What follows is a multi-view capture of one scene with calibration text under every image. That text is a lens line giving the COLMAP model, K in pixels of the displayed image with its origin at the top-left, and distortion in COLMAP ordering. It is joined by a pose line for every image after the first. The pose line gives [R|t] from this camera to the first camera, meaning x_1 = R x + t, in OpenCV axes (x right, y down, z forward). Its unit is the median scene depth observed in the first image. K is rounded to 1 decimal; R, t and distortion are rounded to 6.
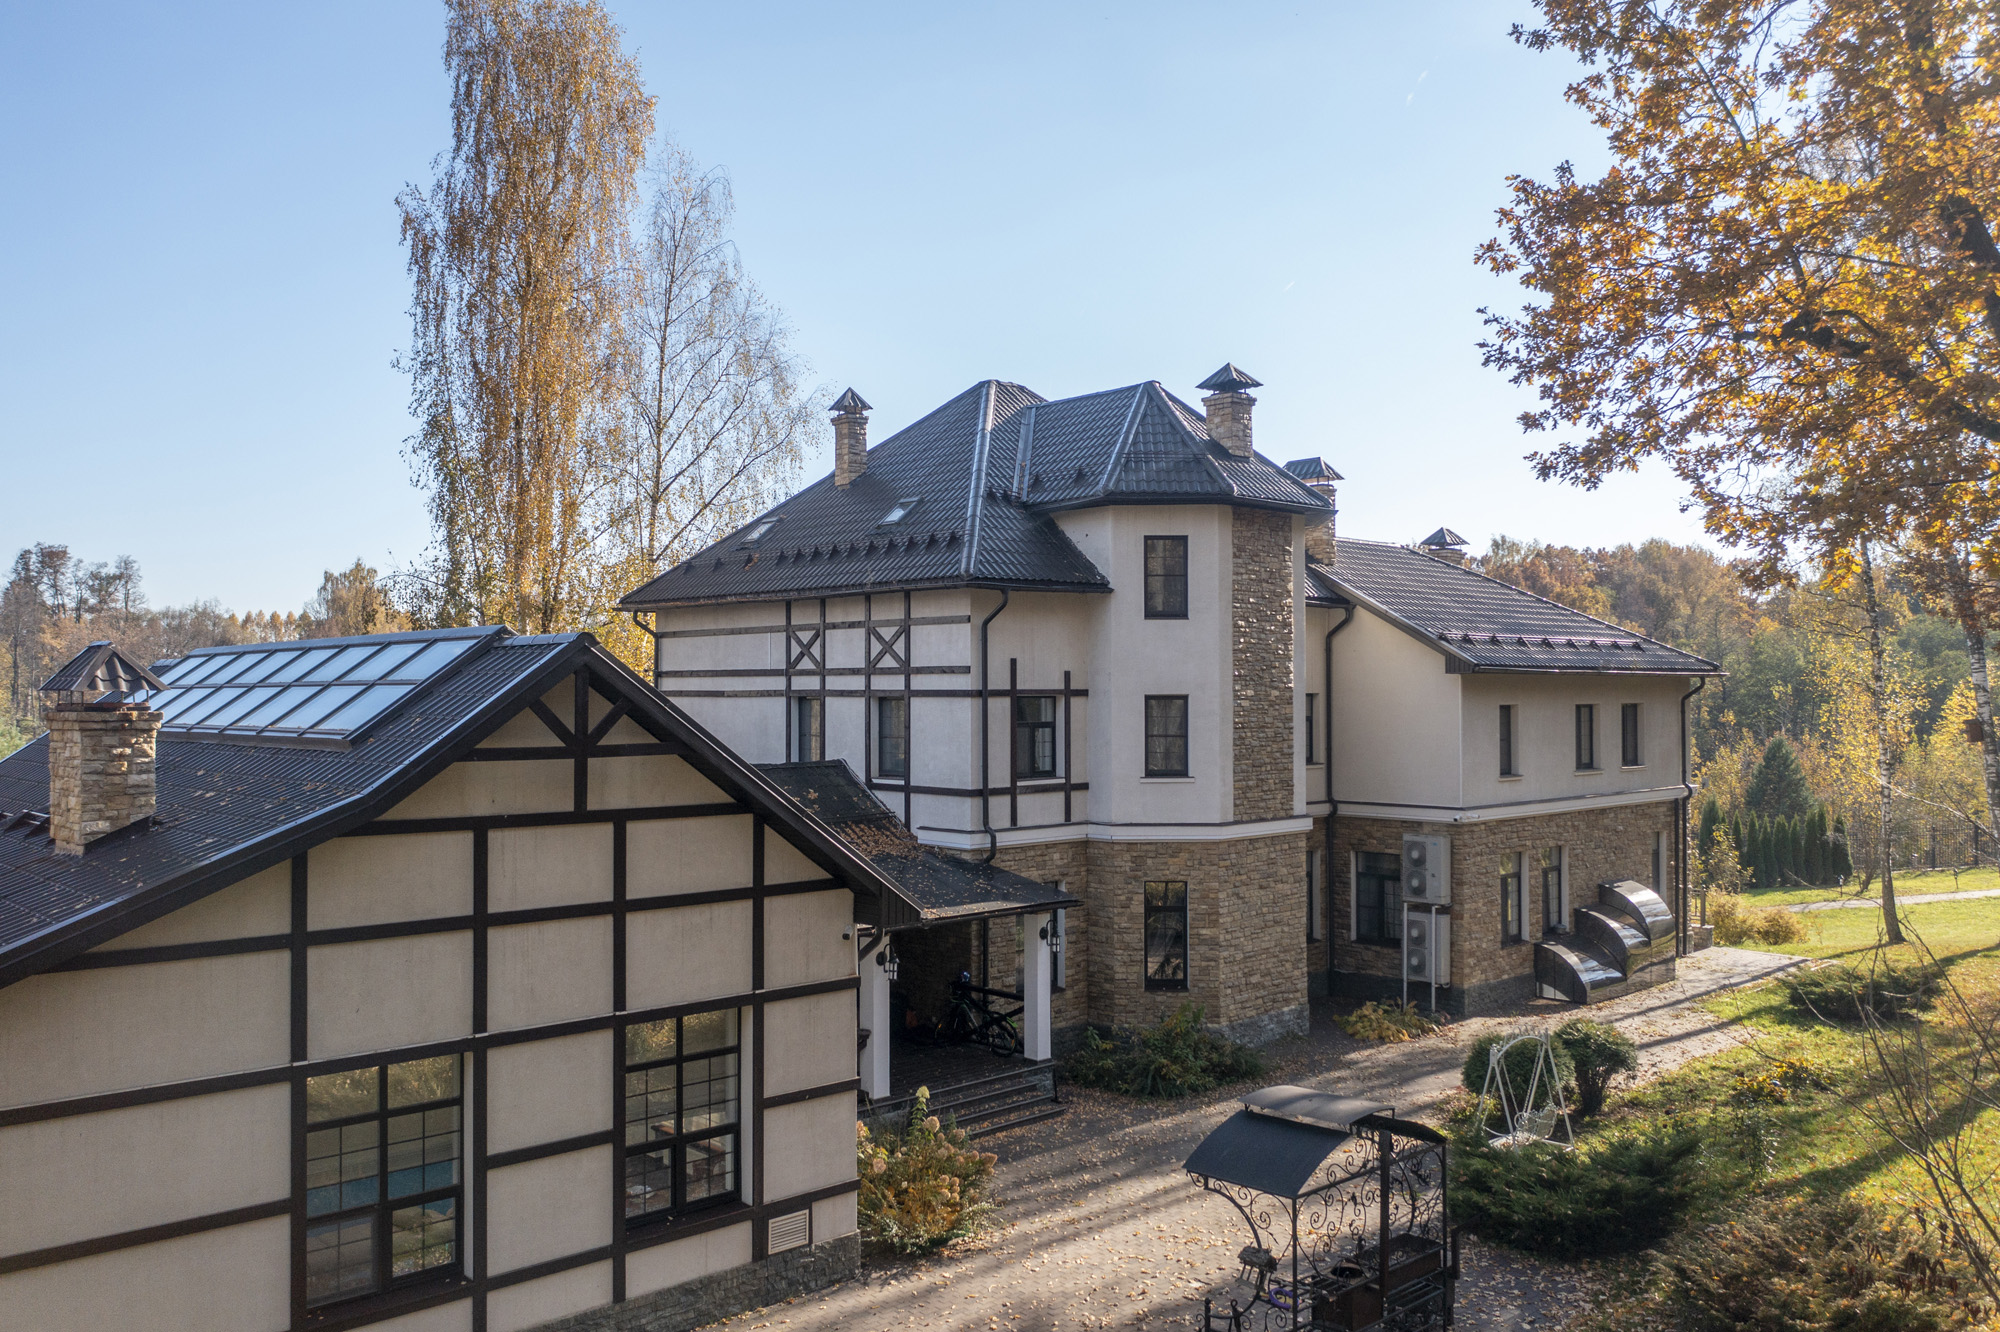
lens RADIAL K [[1530.7, 0, 1000.0], [0, 1530.7, 666.0], [0, 0, 1]] dist [-0.002372, 0.000564]
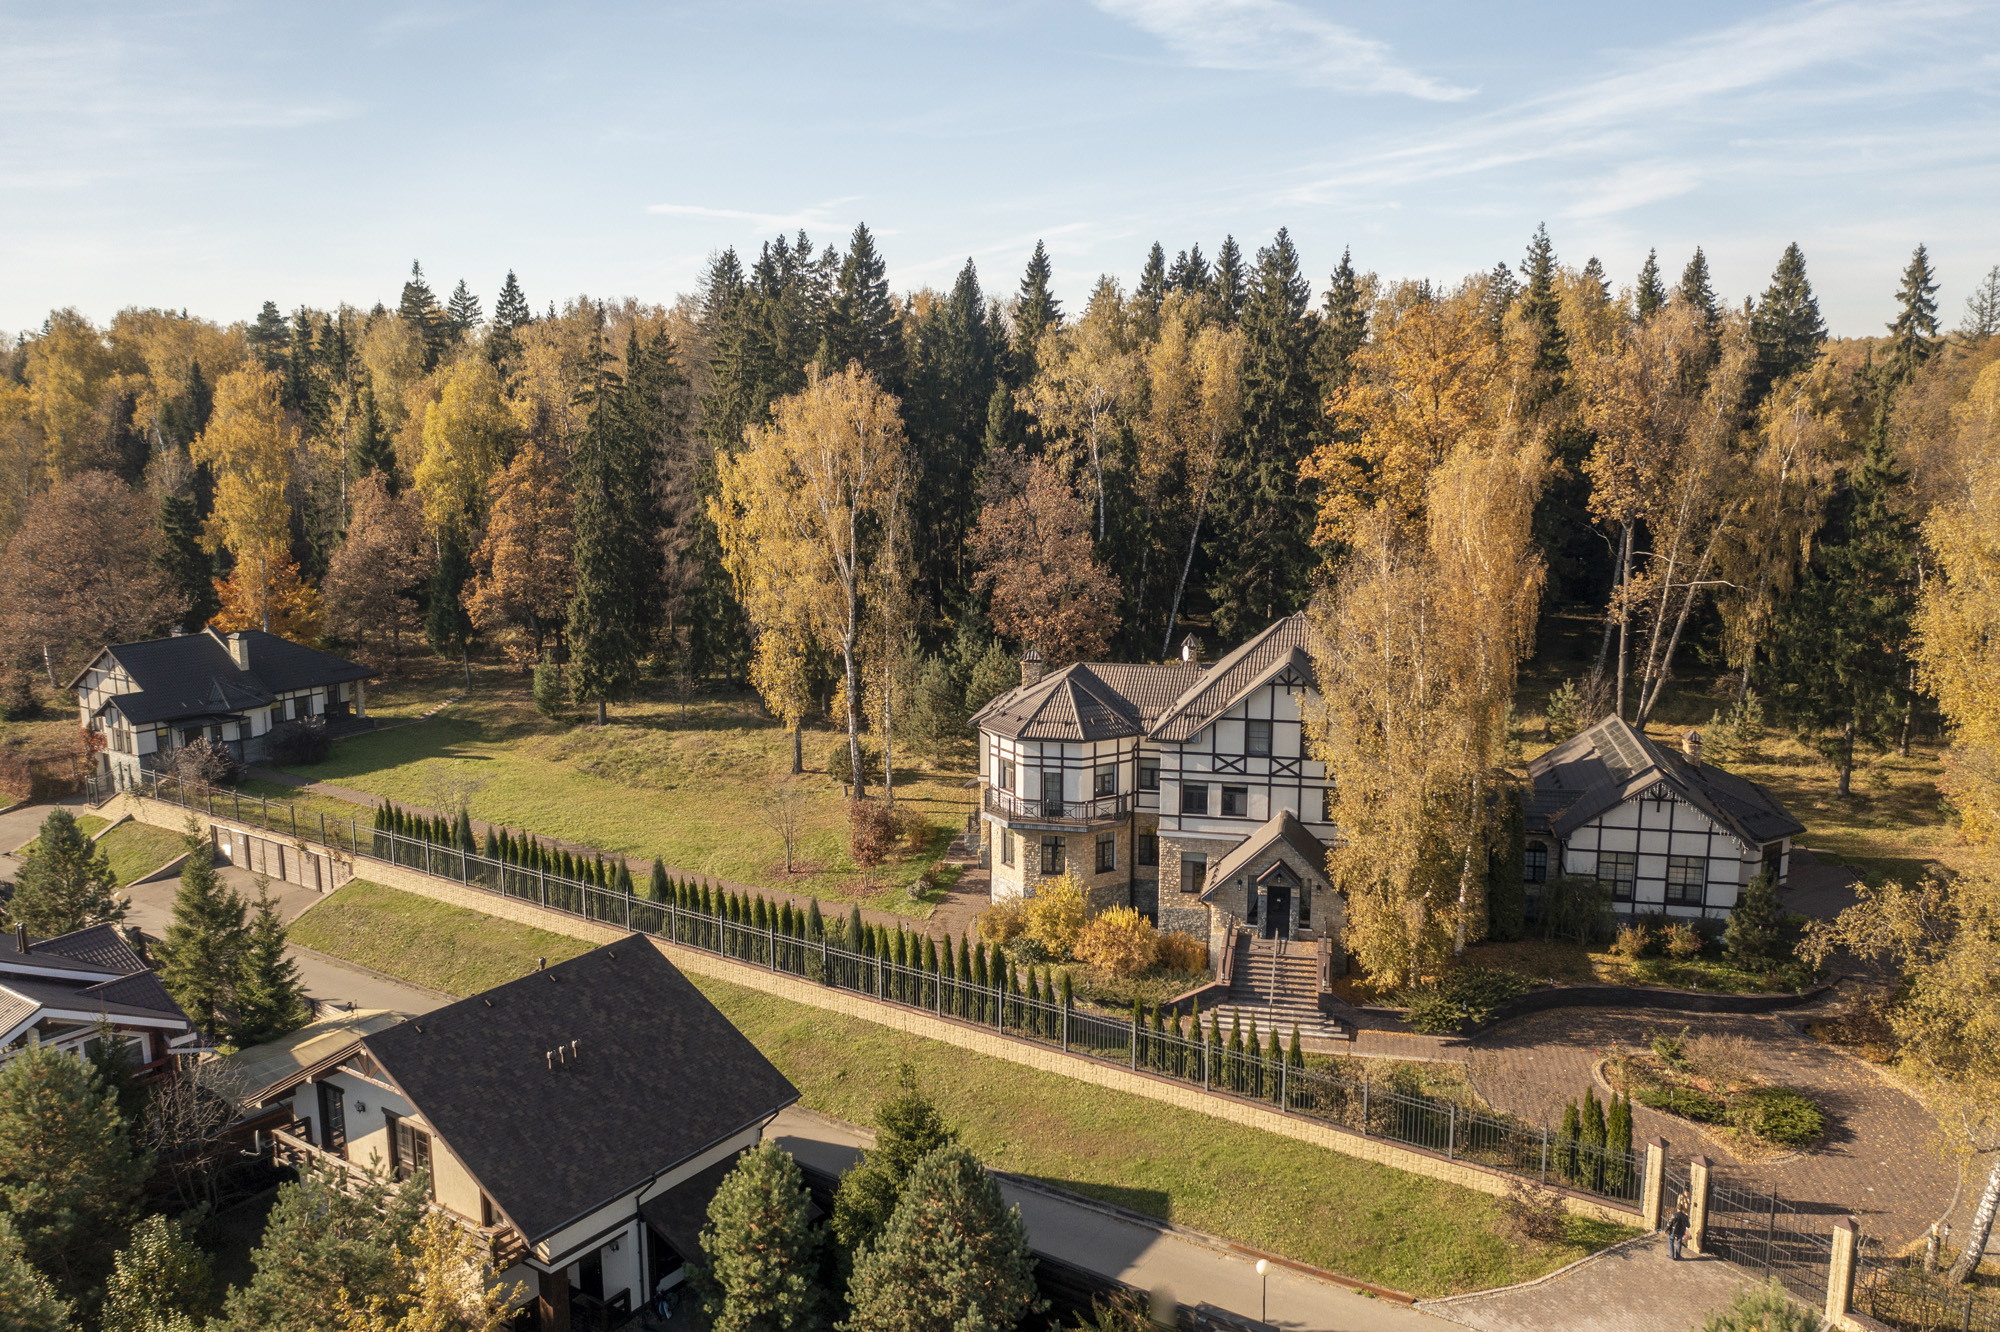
lens RADIAL K [[1632.7, 0, 993.8], [0, 1632.7, 666.7], [0, 0, 1]] dist [-0.010922, -0.001360]
pose [[0.589823, 0.144320, -0.794532, 2.313680], [0.009914, 0.982532, 0.185829, -1.227979], [0.807472, -0.117483, 0.578089, -3.321758]]
